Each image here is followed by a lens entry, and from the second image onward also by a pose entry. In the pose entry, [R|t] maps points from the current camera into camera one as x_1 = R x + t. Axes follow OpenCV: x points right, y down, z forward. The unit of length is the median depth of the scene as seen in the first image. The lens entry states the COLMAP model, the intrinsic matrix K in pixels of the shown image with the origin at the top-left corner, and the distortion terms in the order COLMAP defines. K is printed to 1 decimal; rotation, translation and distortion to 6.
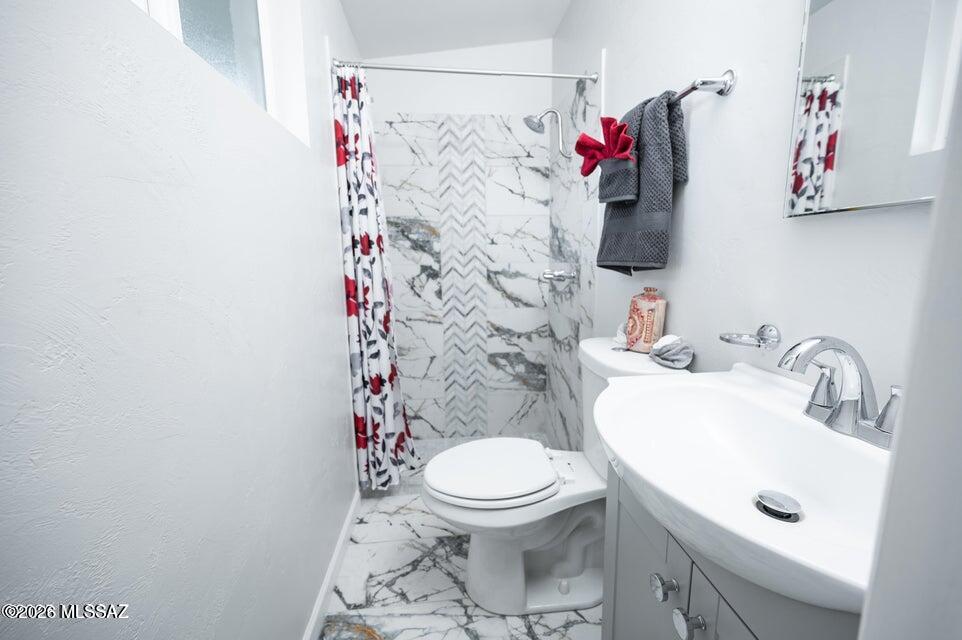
lens RADIAL K [[374.9, 0, 481.9], [0, 374.9, 322.8], [0, 0, 1]] dist [-0.001006, -0.000096]
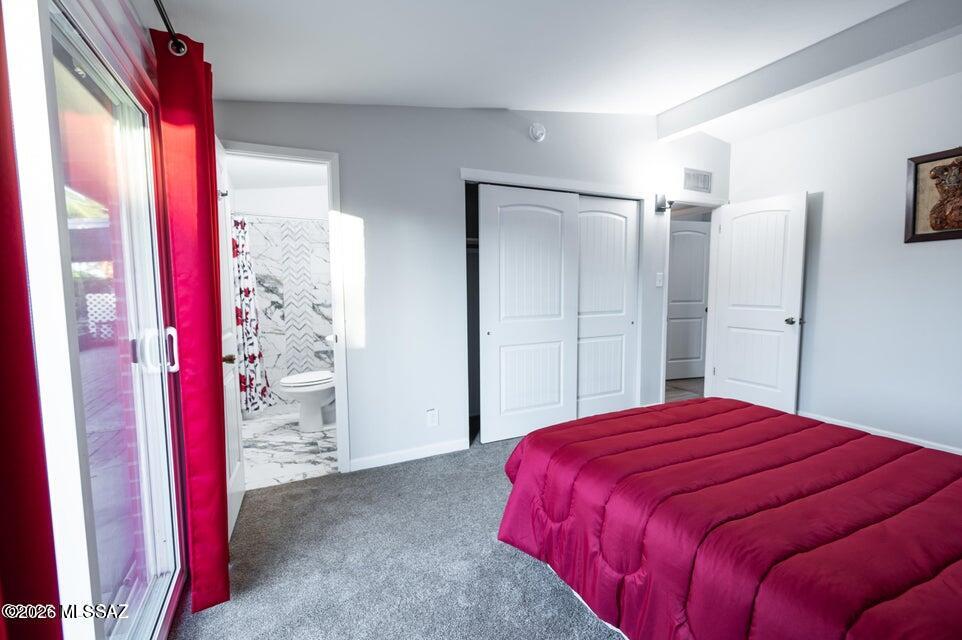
lens RADIAL K [[429.4, 0, 483.8], [0, 429.4, 319.4], [0, 0, 1]] dist [-0.000583, 0.000011]
pose [[0.942088, -0.024704, 0.334456, 0.135857], [0.058436, 0.994119, -0.091174, 0.234184], [-0.330237, 0.105438, 0.937991, -1.635117]]
